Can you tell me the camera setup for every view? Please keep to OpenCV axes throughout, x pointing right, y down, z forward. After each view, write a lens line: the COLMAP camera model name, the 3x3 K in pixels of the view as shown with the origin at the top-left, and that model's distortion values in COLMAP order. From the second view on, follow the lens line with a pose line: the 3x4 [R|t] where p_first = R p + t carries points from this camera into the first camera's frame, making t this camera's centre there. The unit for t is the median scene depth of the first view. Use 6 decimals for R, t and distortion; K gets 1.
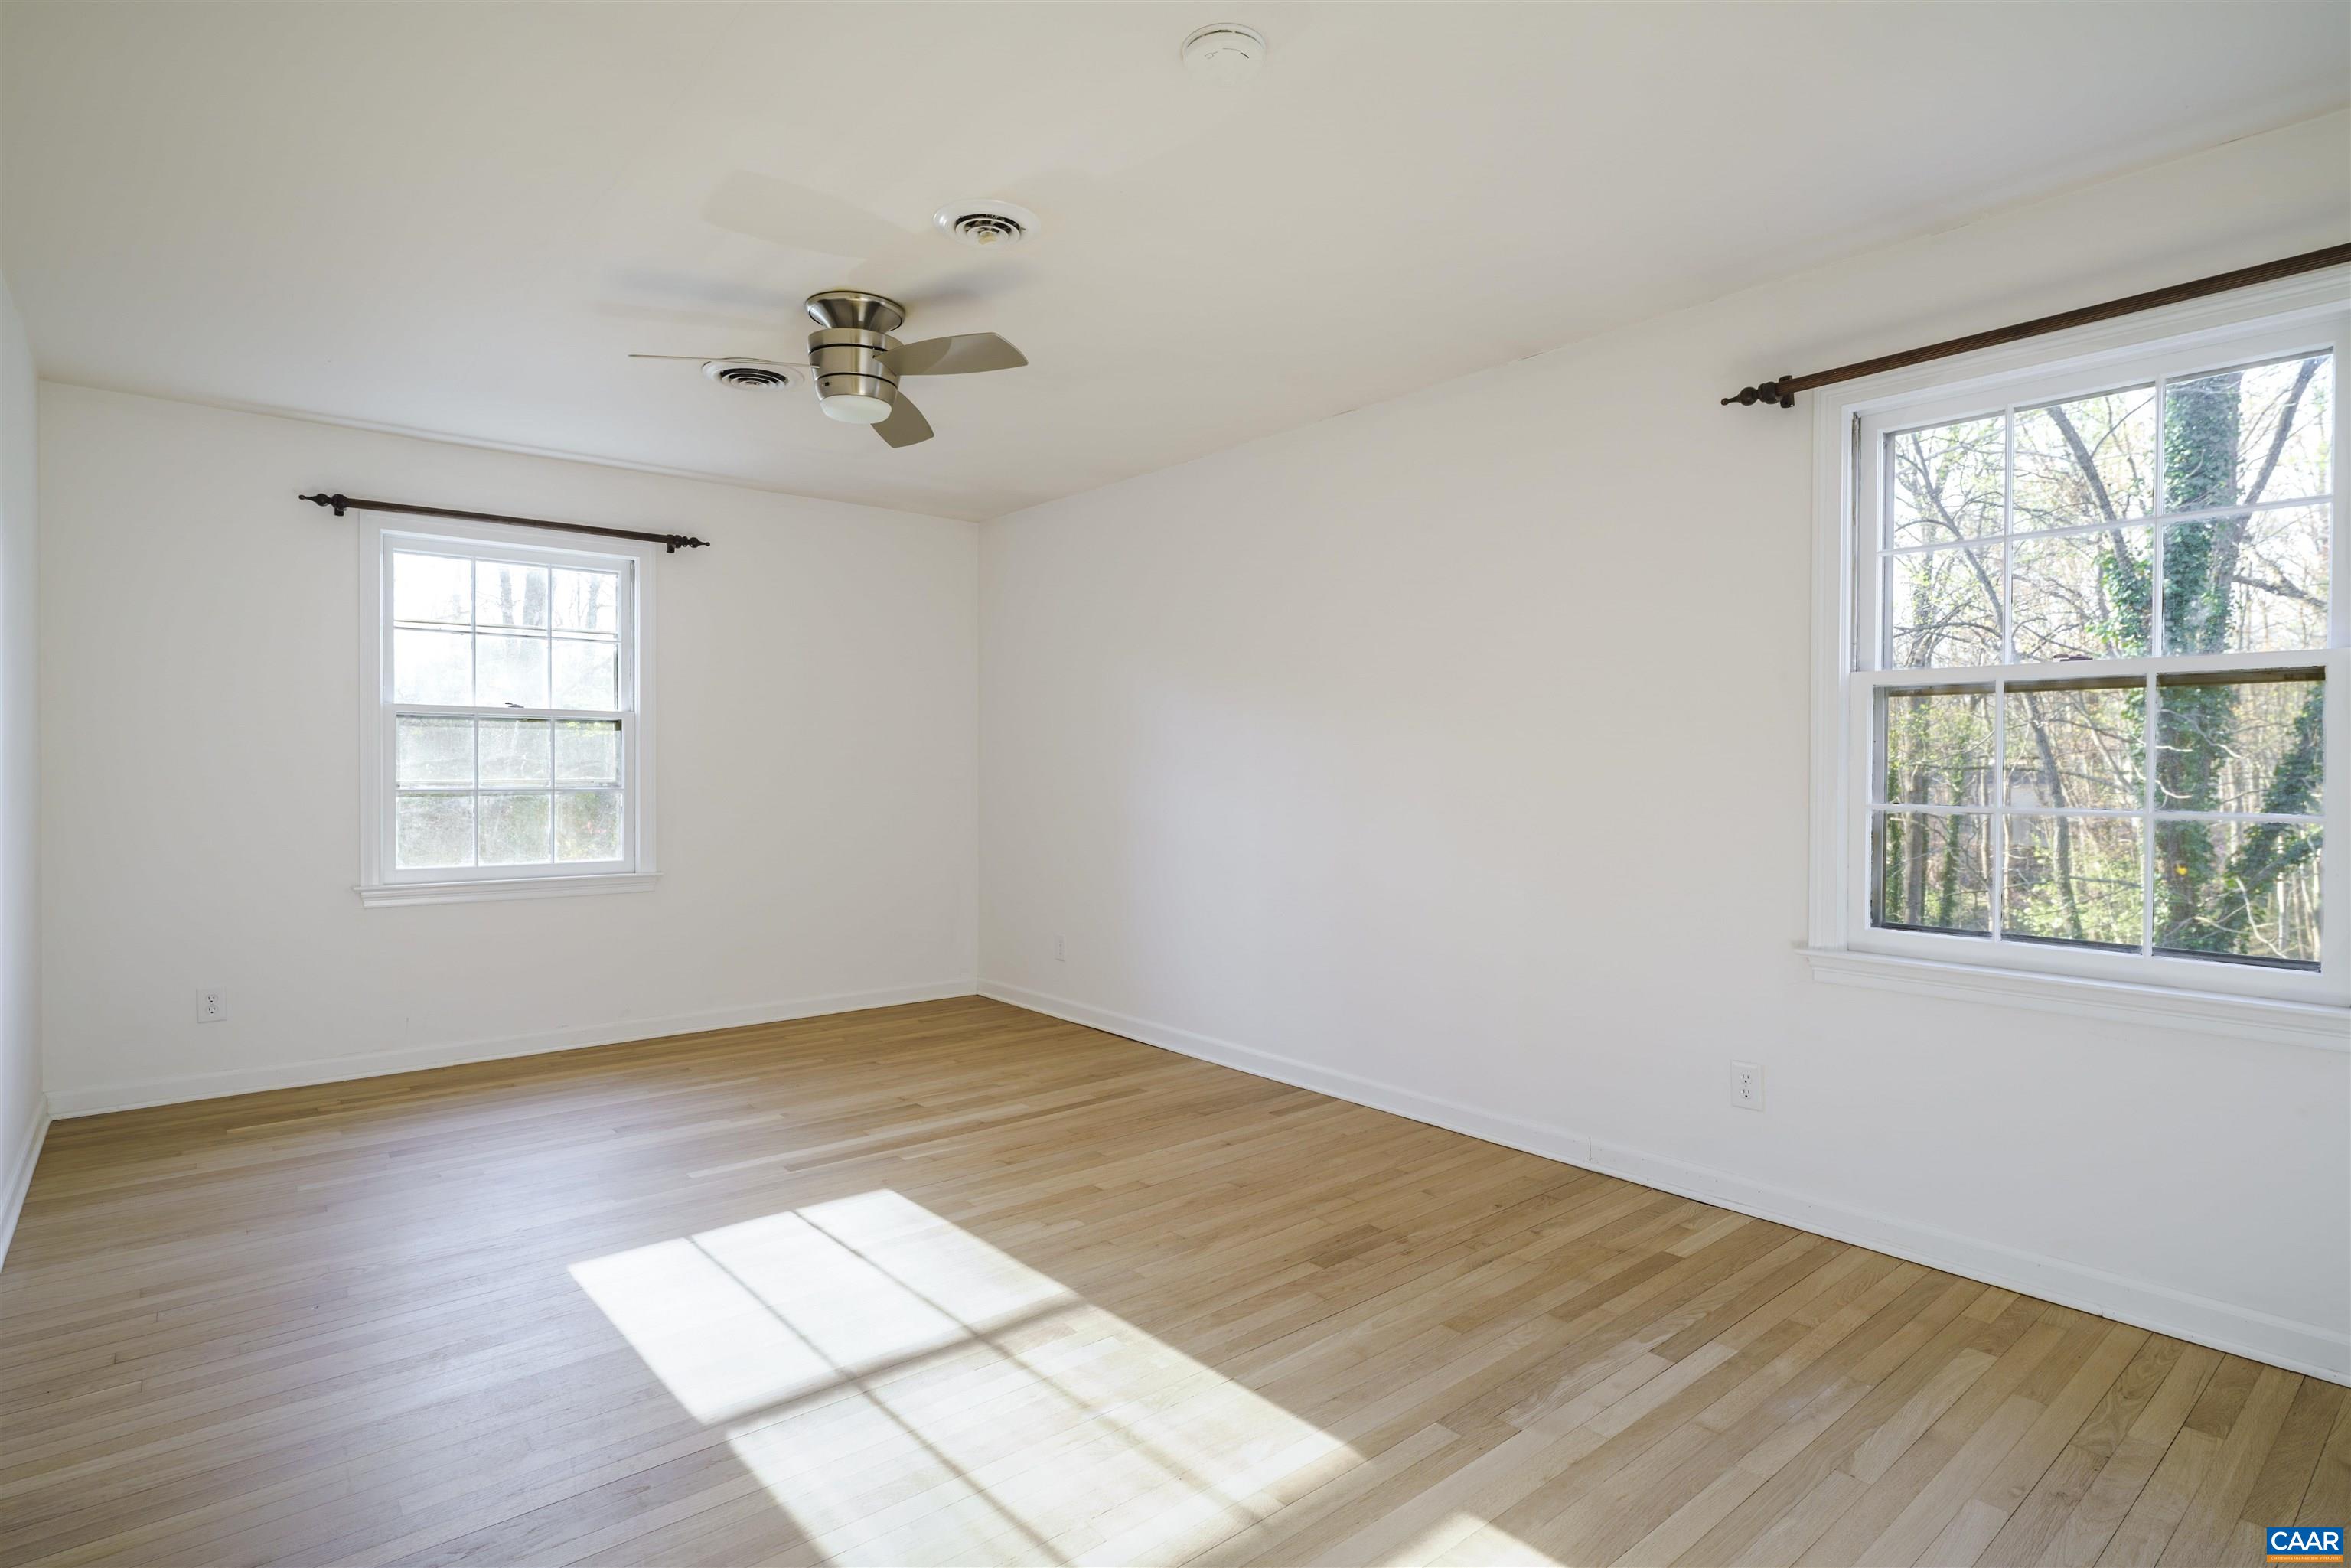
lens RADIAL K [[1187.6, 0, 1174.3], [0, 1187.6, 772.9], [0, 0, 1]] dist [0.006981, -0.000868]
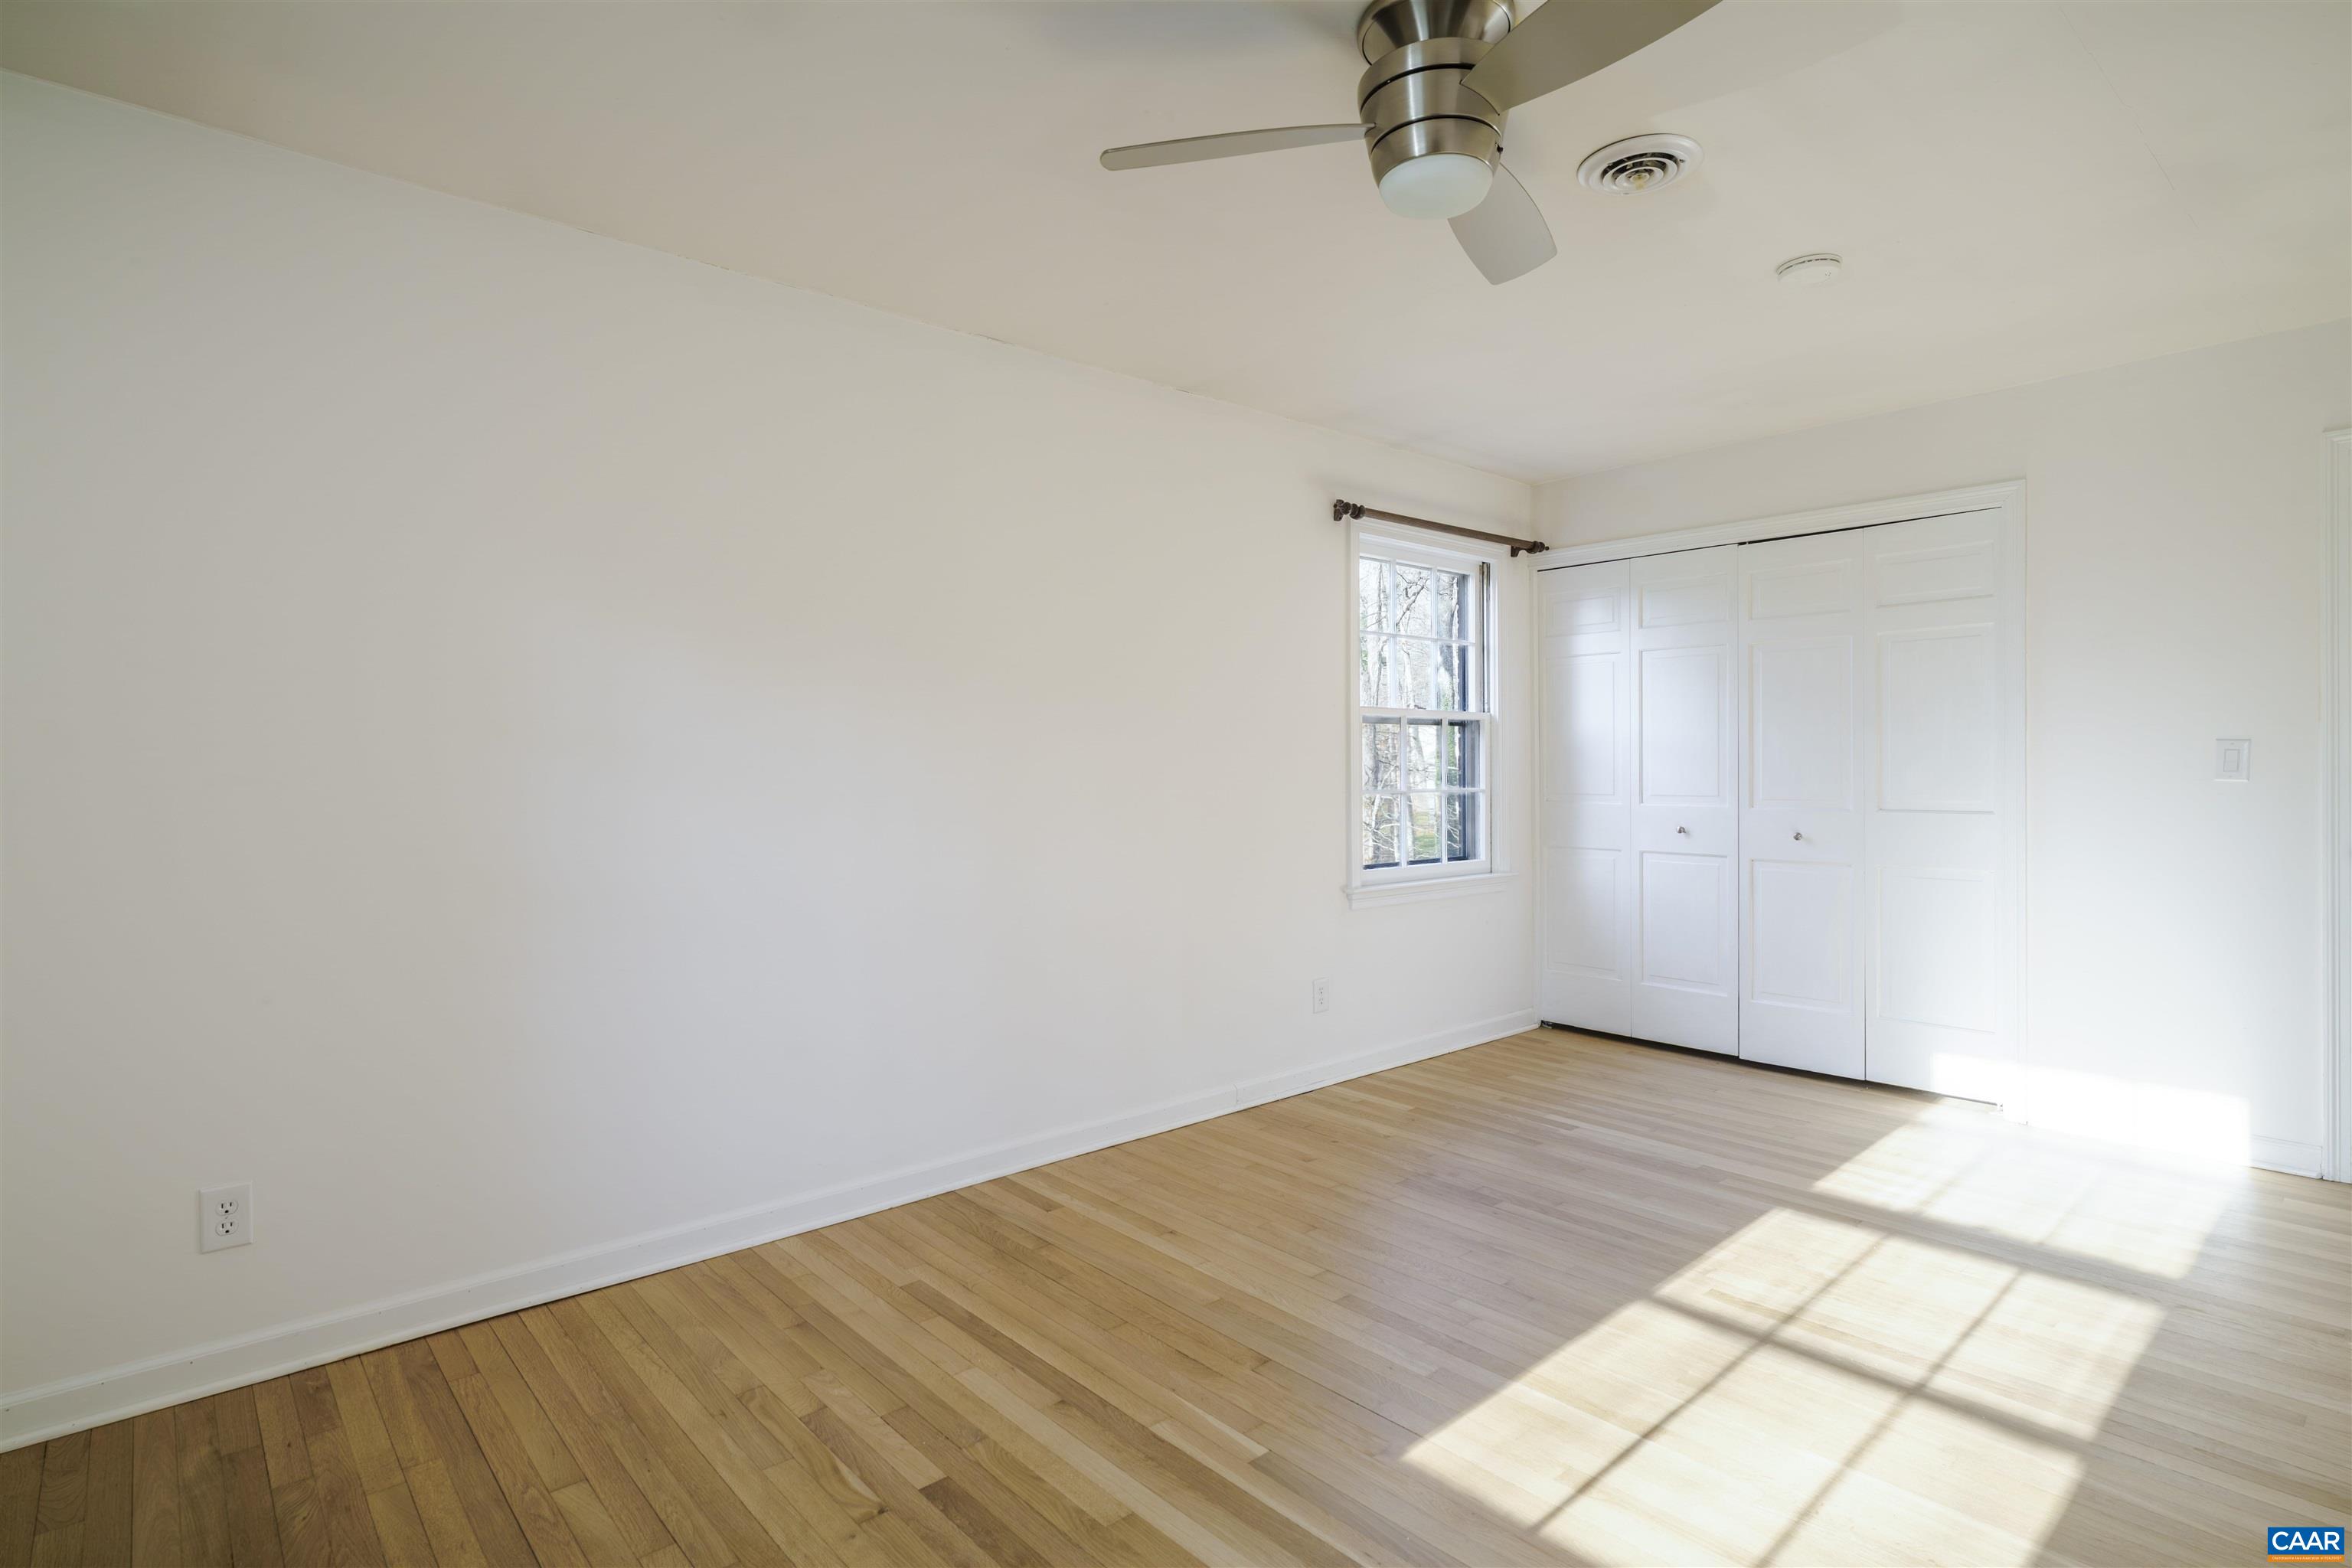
lens RADIAL K [[1188.2, 0, 1176.8], [0, 1188.2, 785.6], [0, 0, 1]] dist [0.006981, -0.000868]
pose [[-0.024211, -0.012751, 0.999626, -0.948068], [0.015366, 0.999796, 0.013126, -0.005854], [-0.999589, 0.015678, -0.024010, 1.251282]]
